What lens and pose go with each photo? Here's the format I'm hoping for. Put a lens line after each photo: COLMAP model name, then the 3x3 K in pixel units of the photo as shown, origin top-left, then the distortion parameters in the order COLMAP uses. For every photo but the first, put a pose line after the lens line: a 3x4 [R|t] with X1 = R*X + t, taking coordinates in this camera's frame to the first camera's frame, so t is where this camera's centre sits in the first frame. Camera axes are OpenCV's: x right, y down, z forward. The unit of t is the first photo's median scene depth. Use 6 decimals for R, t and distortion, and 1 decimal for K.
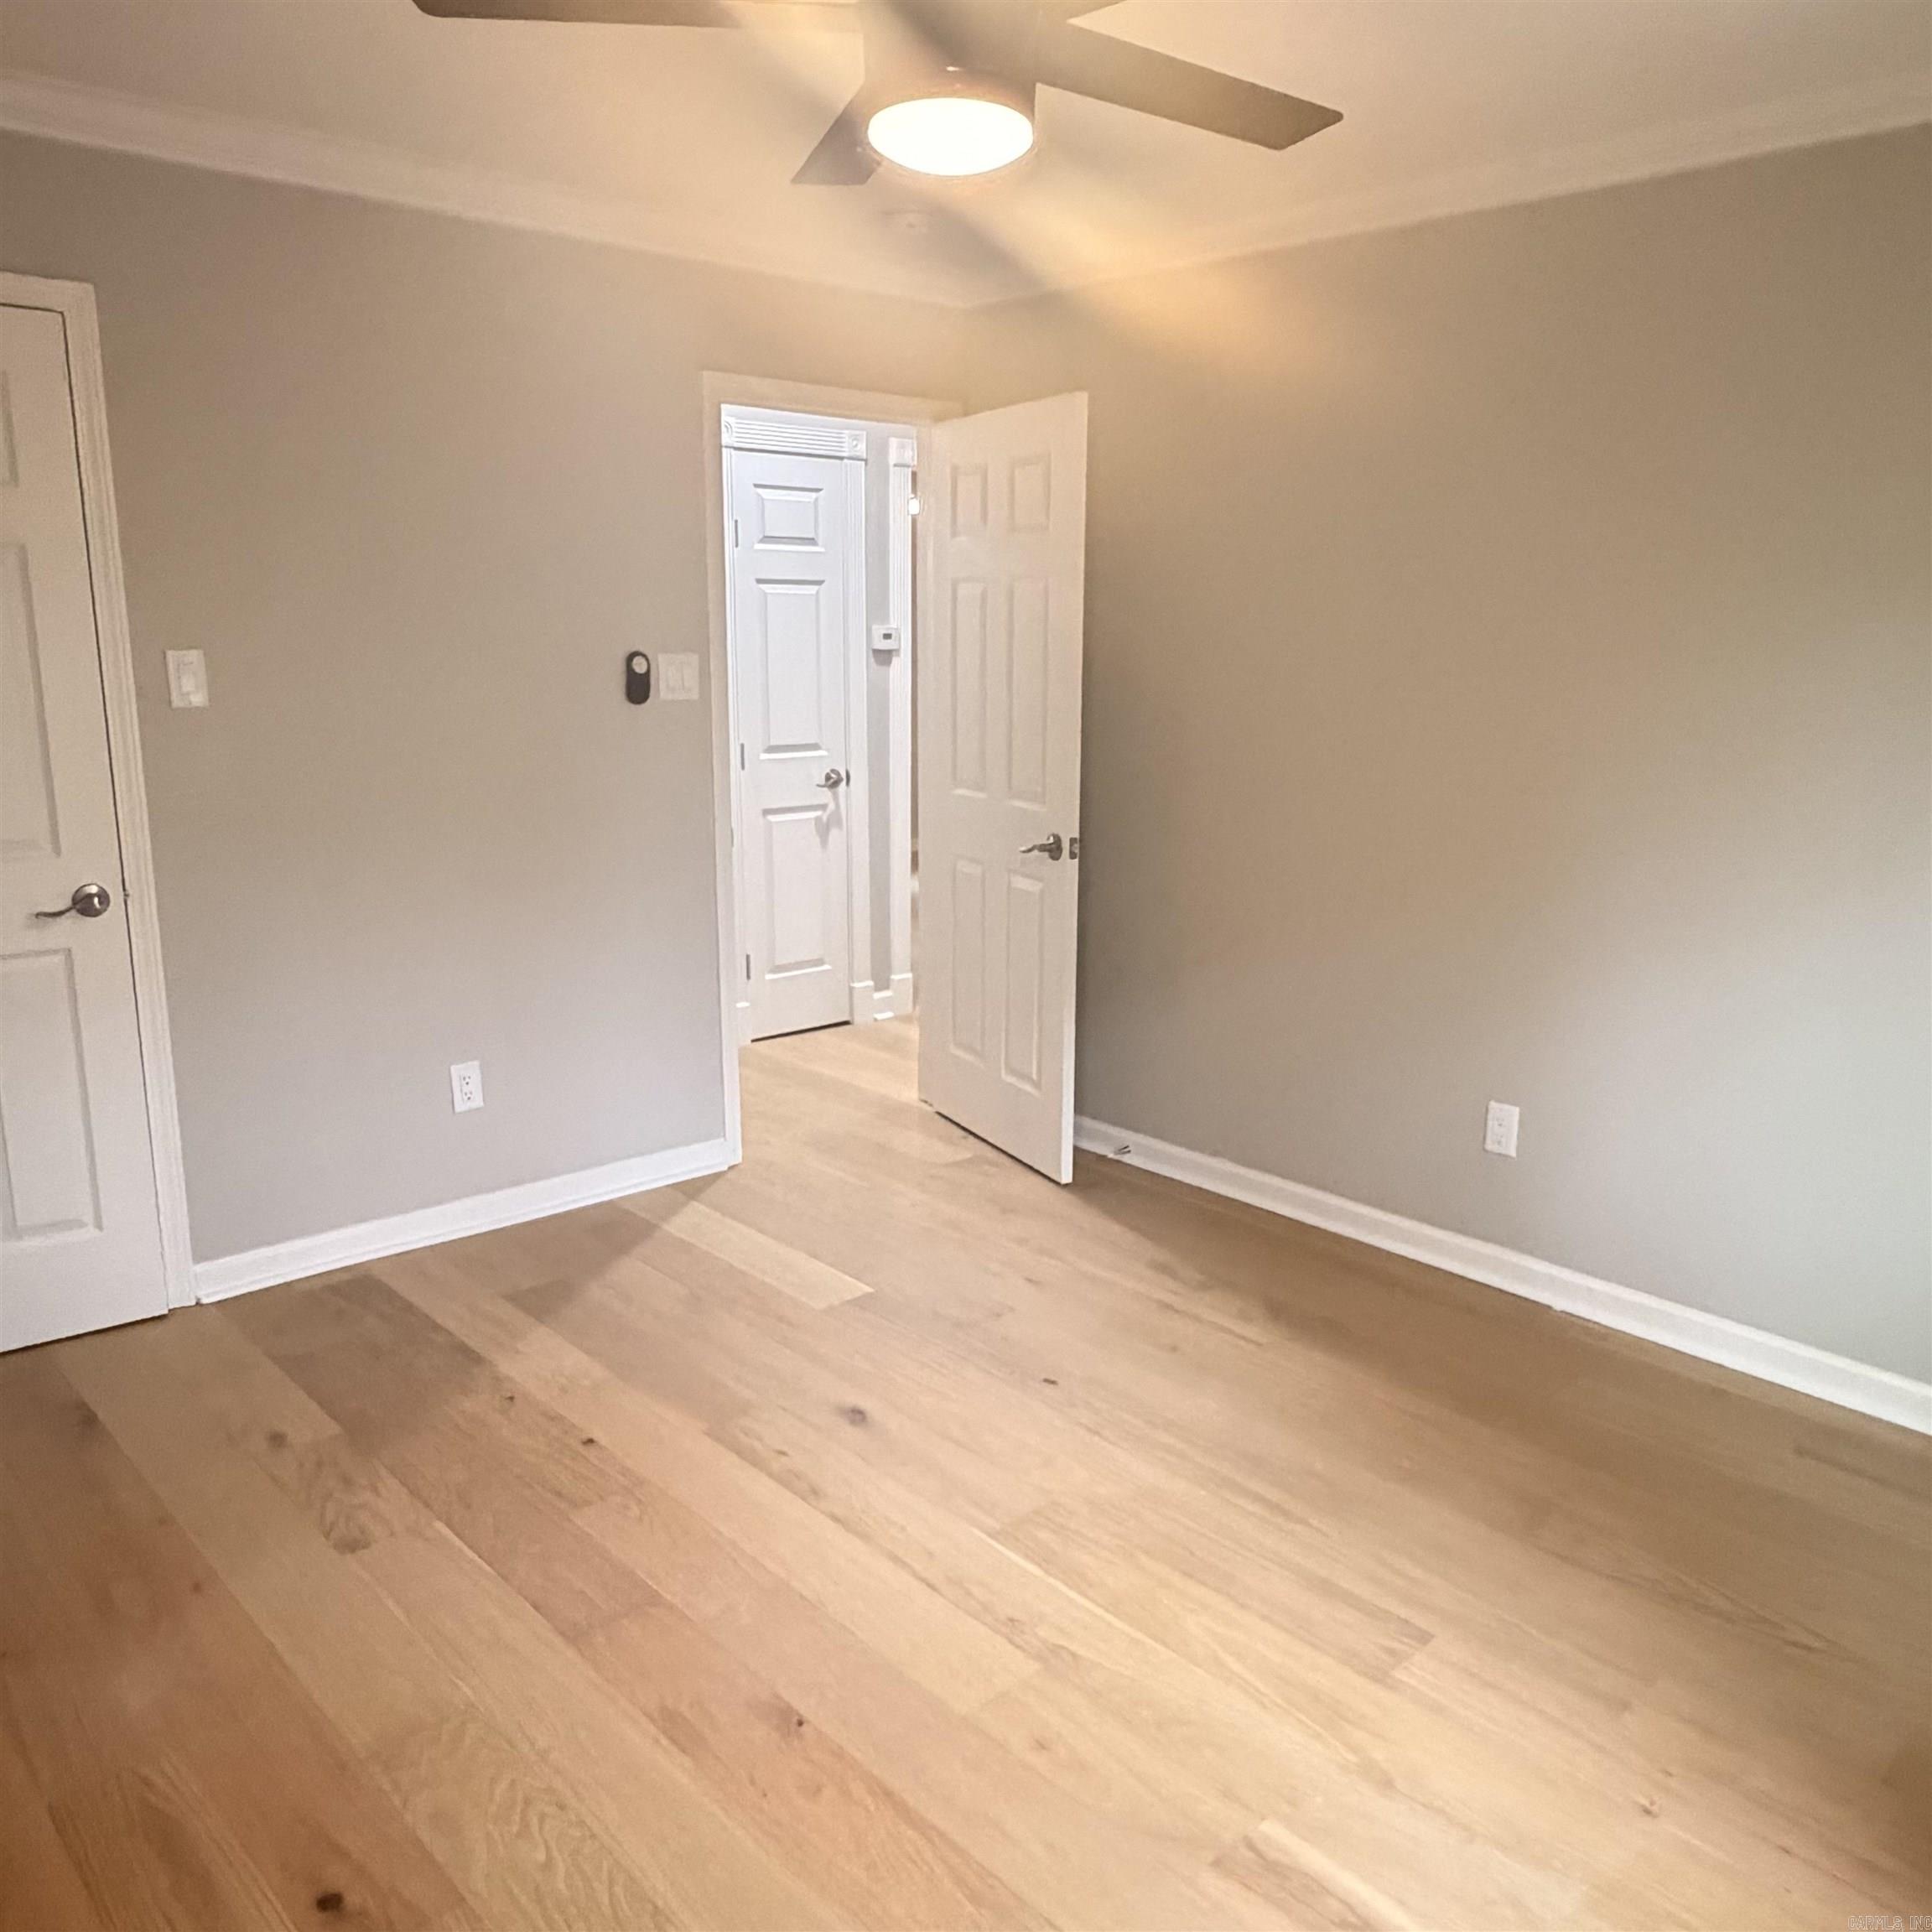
lens RADIAL K [[1615.3, 0, 966.0], [0, 1615.3, 966.0], [0, 0, 1]] dist [0.060261, -0.002209]
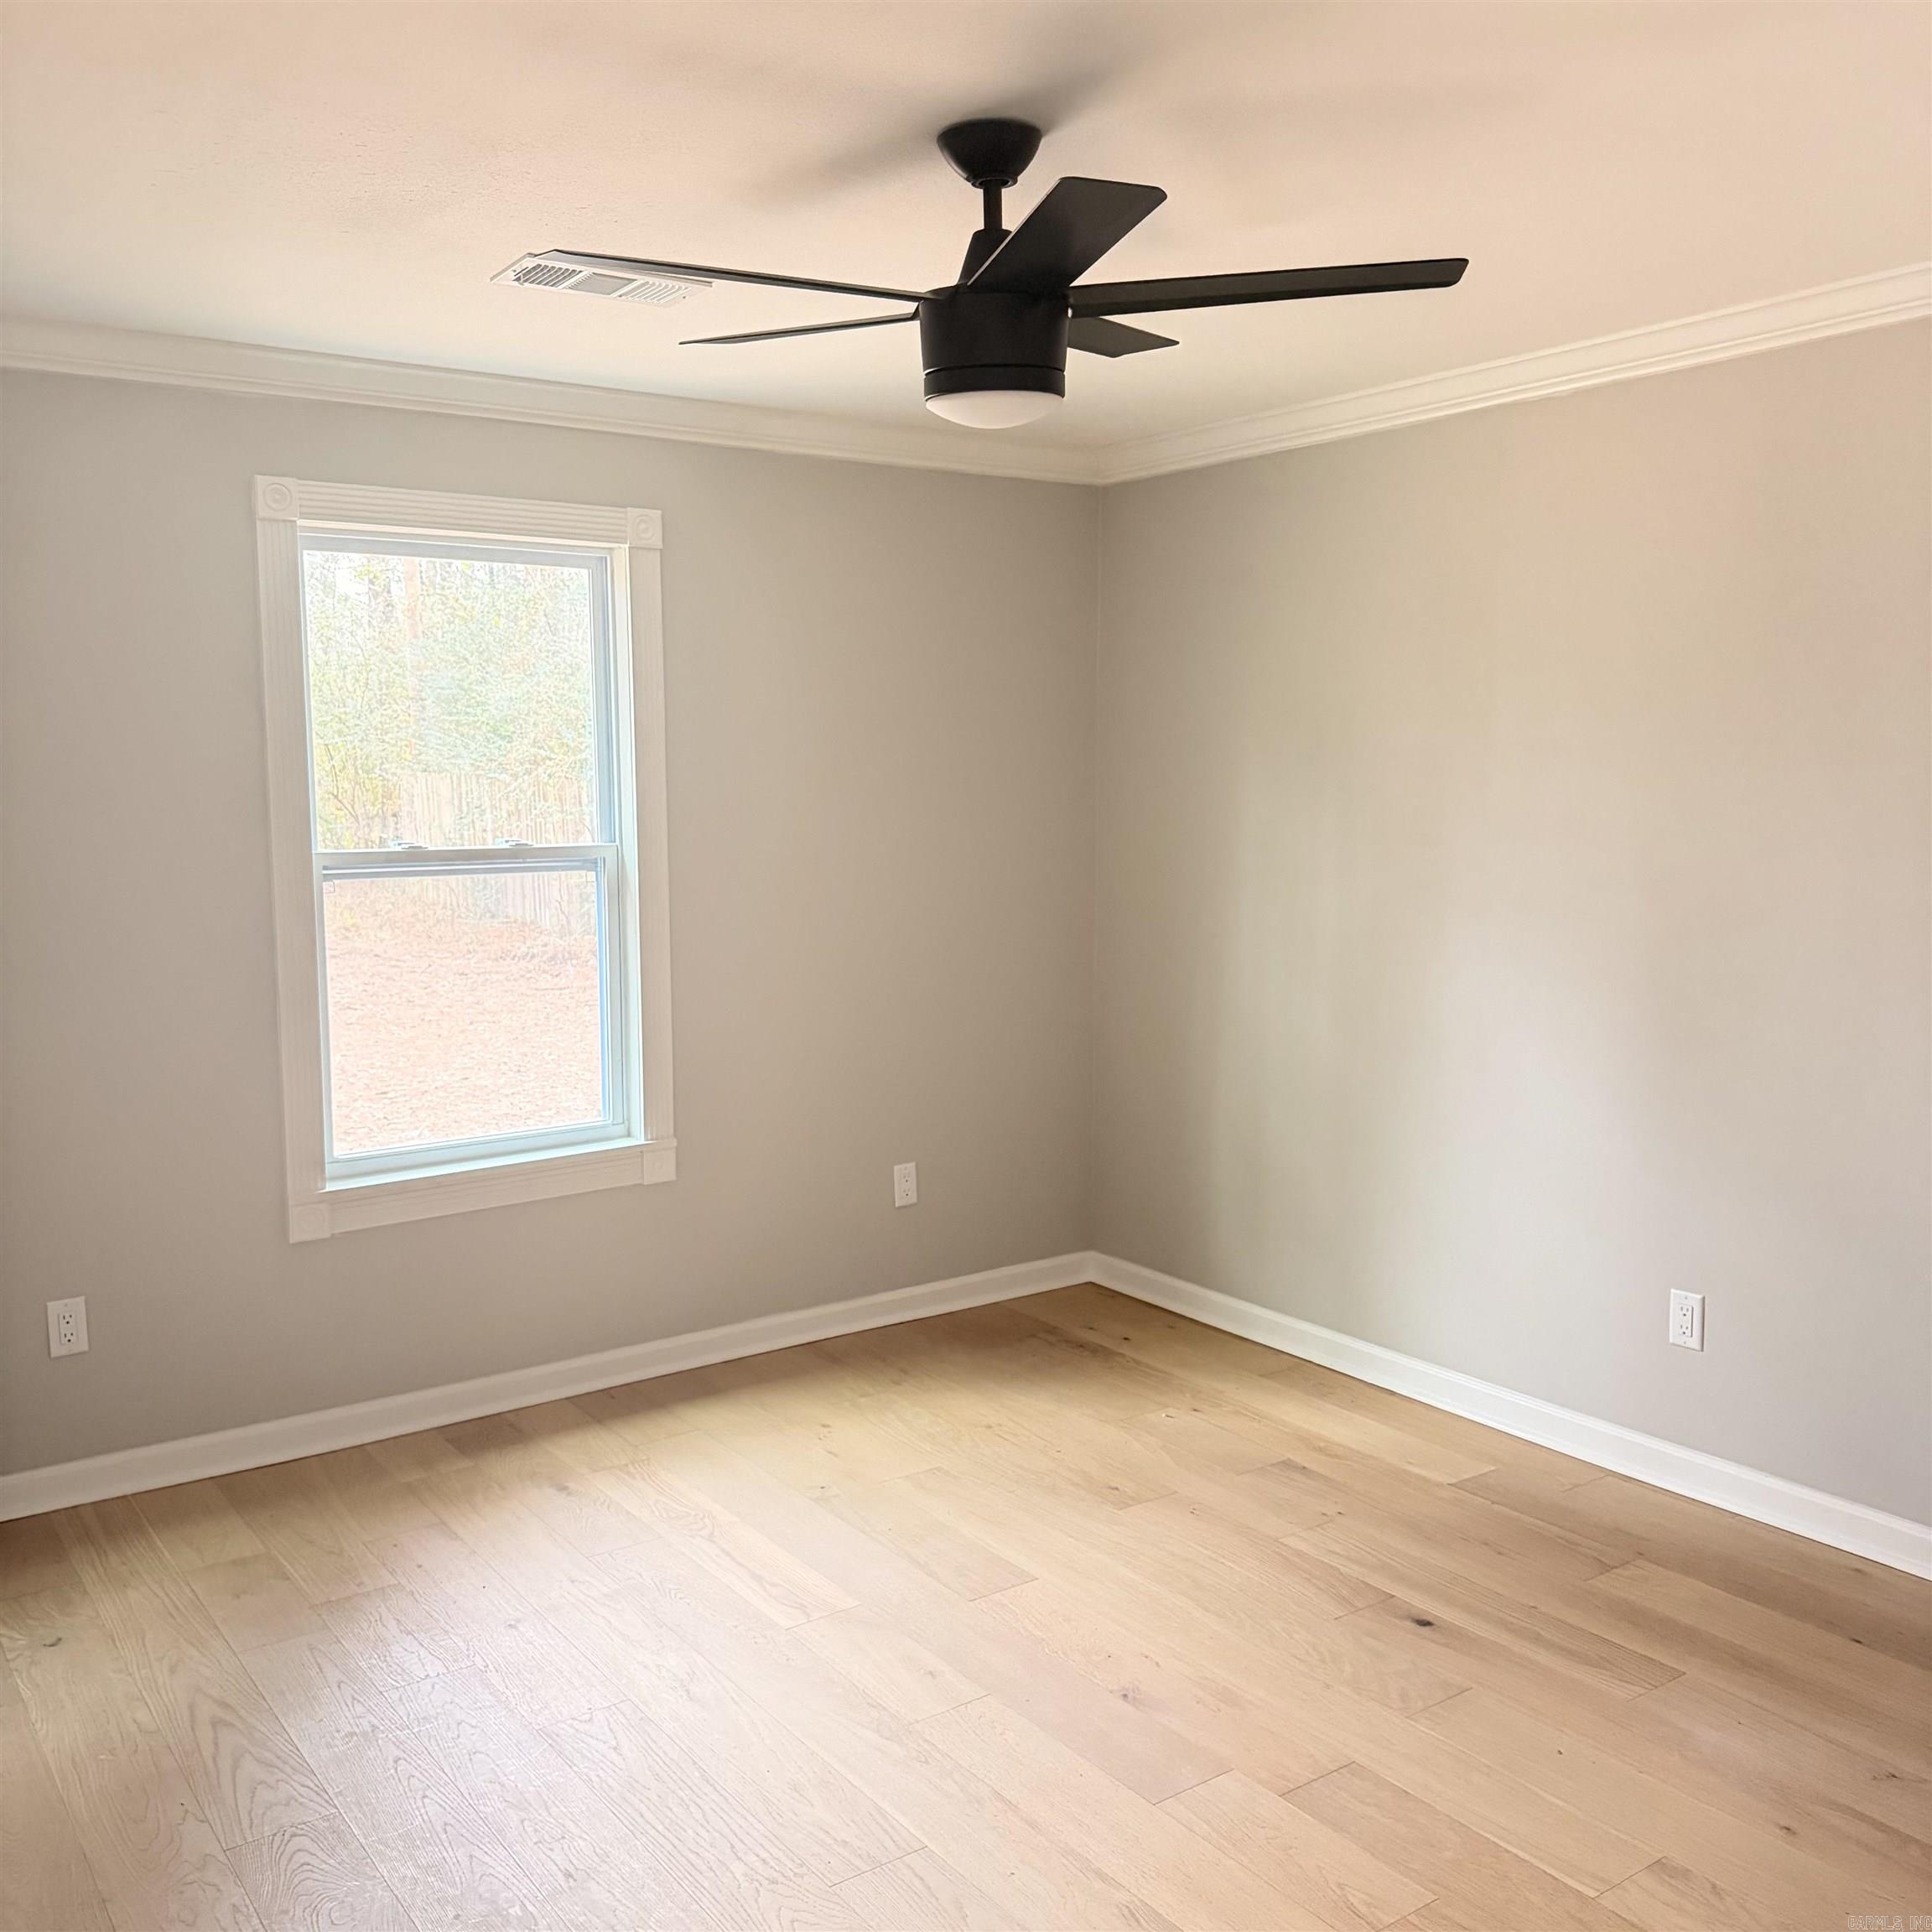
lens RADIAL K [[1813.8, 0, 966.0], [0, 1813.8, 966.0], [0, 0, 1]] dist [0.078937, -0.123752]
pose [[-0.993020, -0.011387, 0.117391, -0.114770], [0.025512, 0.951024, 0.308064, -0.385806], [-0.115150, 0.308908, -0.944095, 1.762808]]
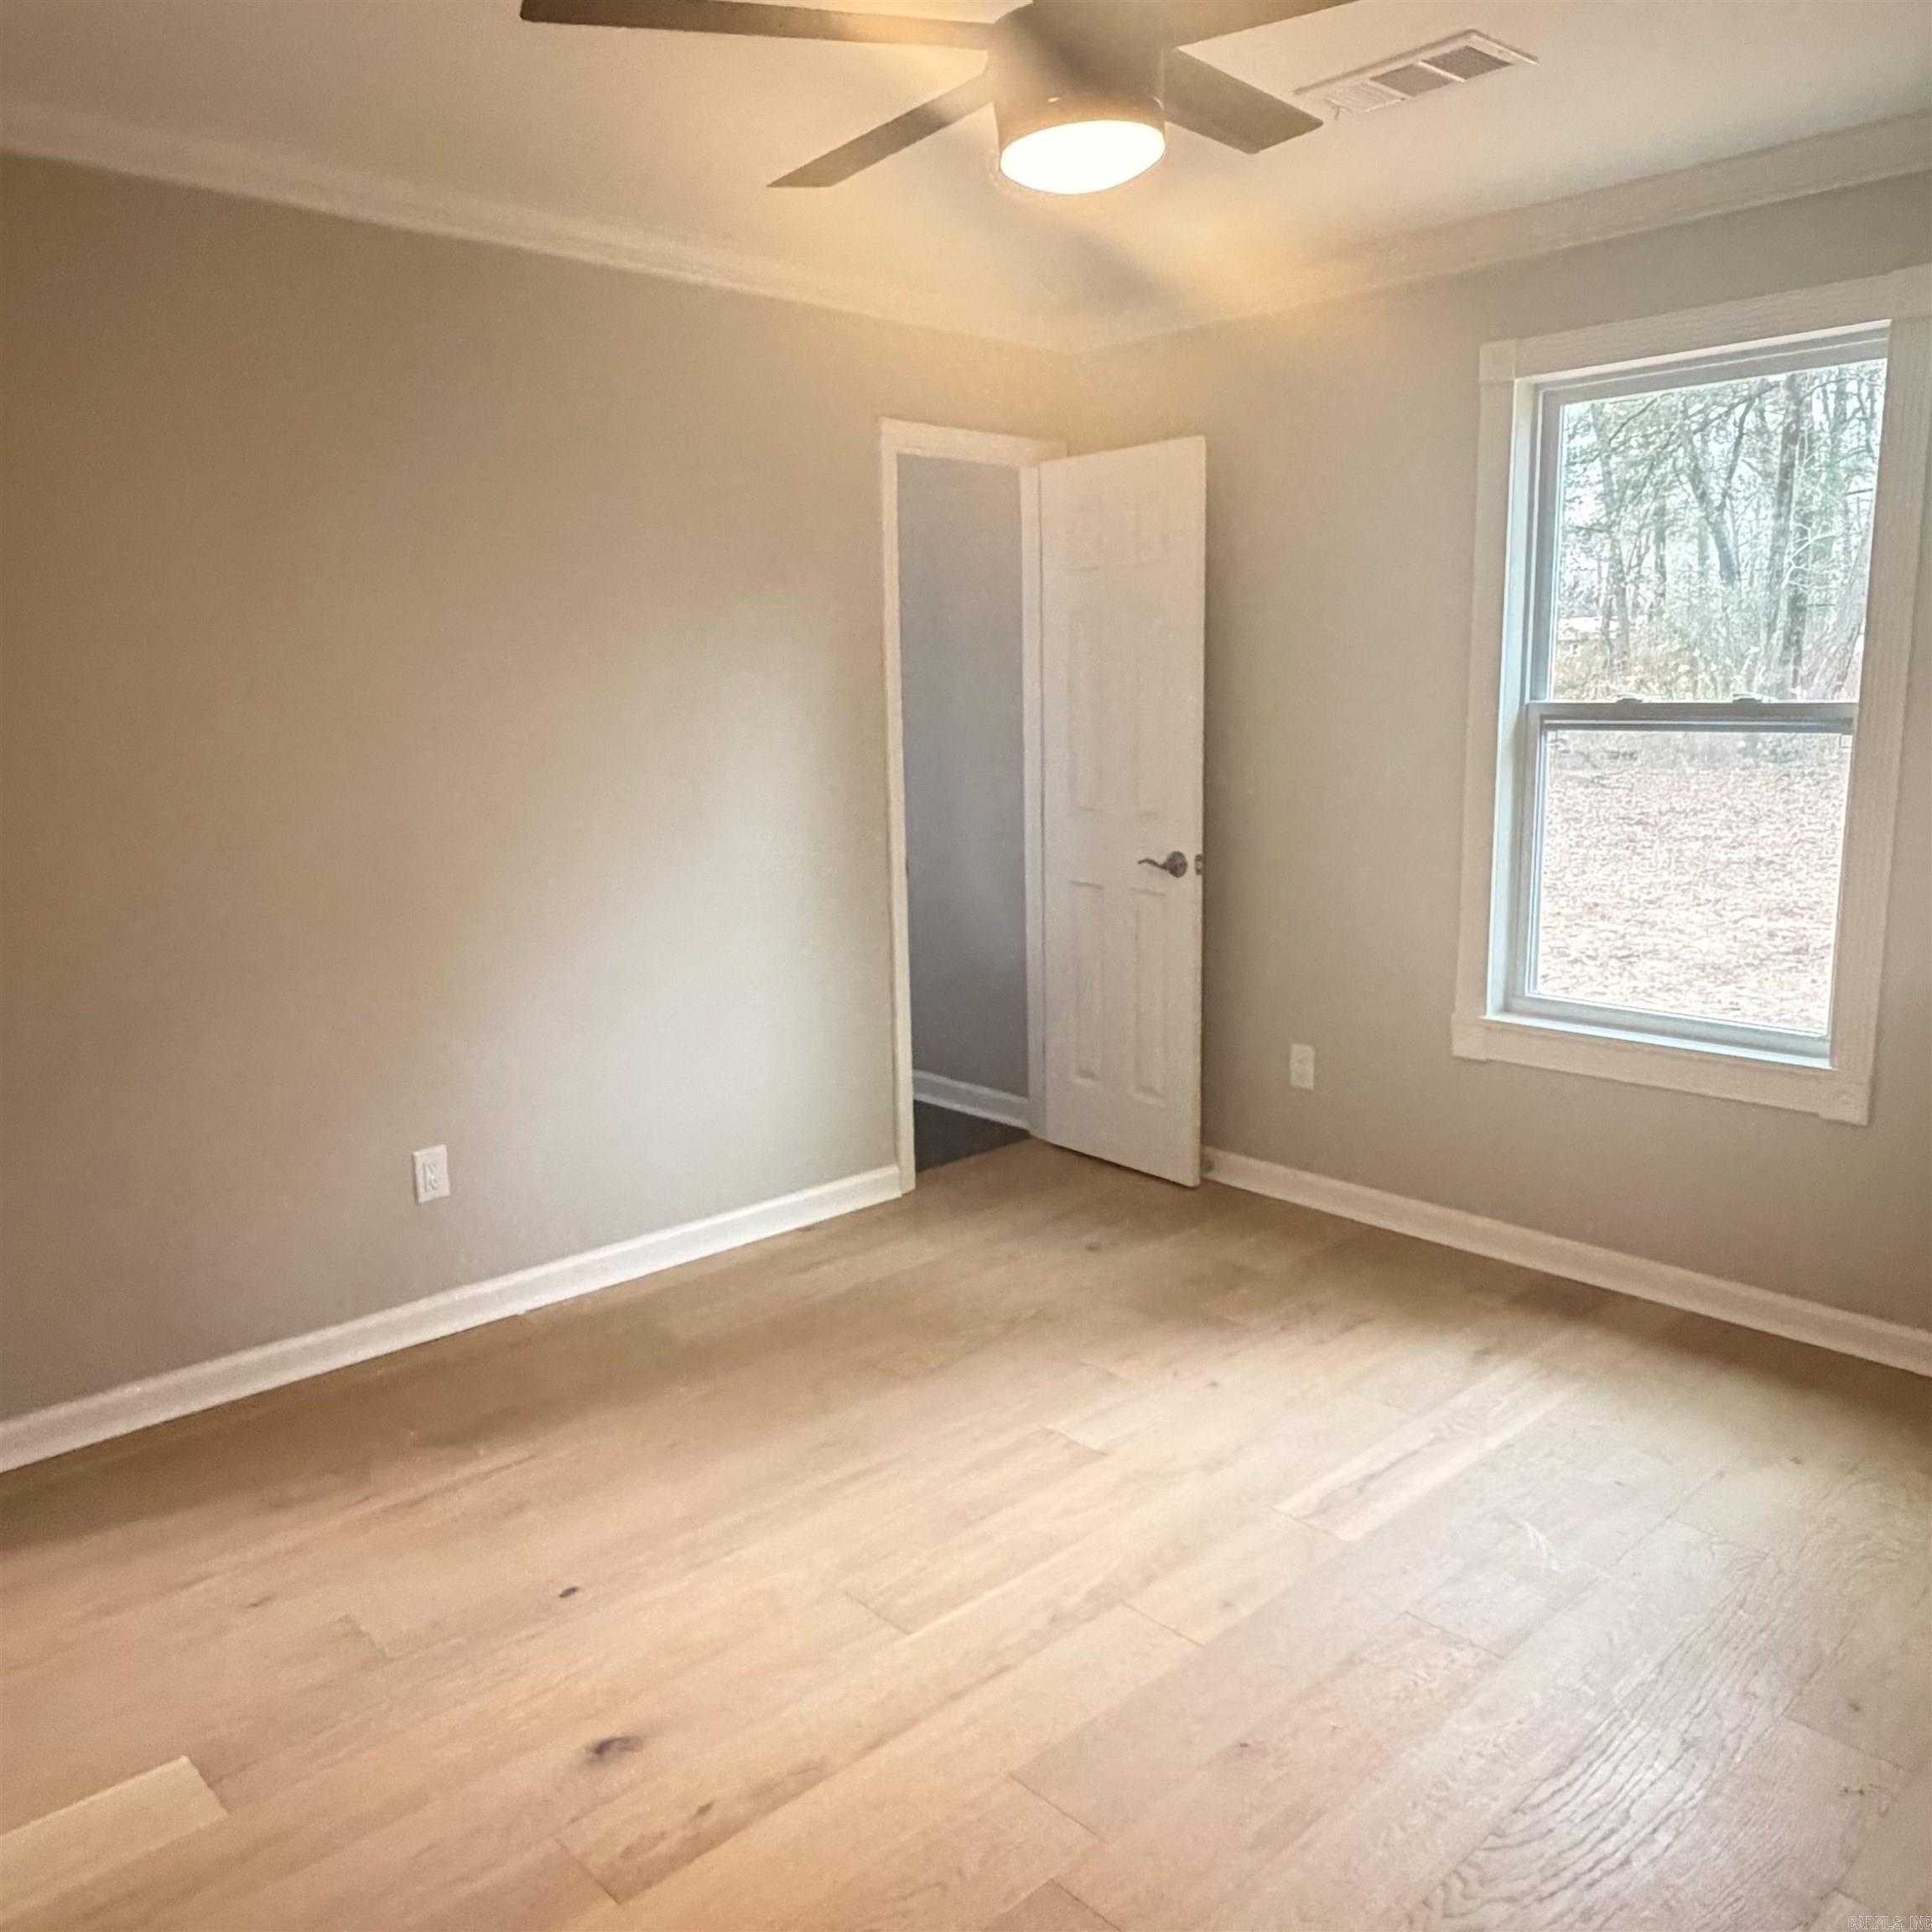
lens RADIAL K [[1615.3, 0, 966.0], [0, 1615.3, 966.0], [0, 0, 1]] dist [0.060261, -0.002209]
pose [[-0.021316, -0.186415, 0.982240, -0.820790], [0.219534, 0.957612, 0.186505, -0.174774], [-0.975372, 0.219610, 0.020512, 0.868696]]
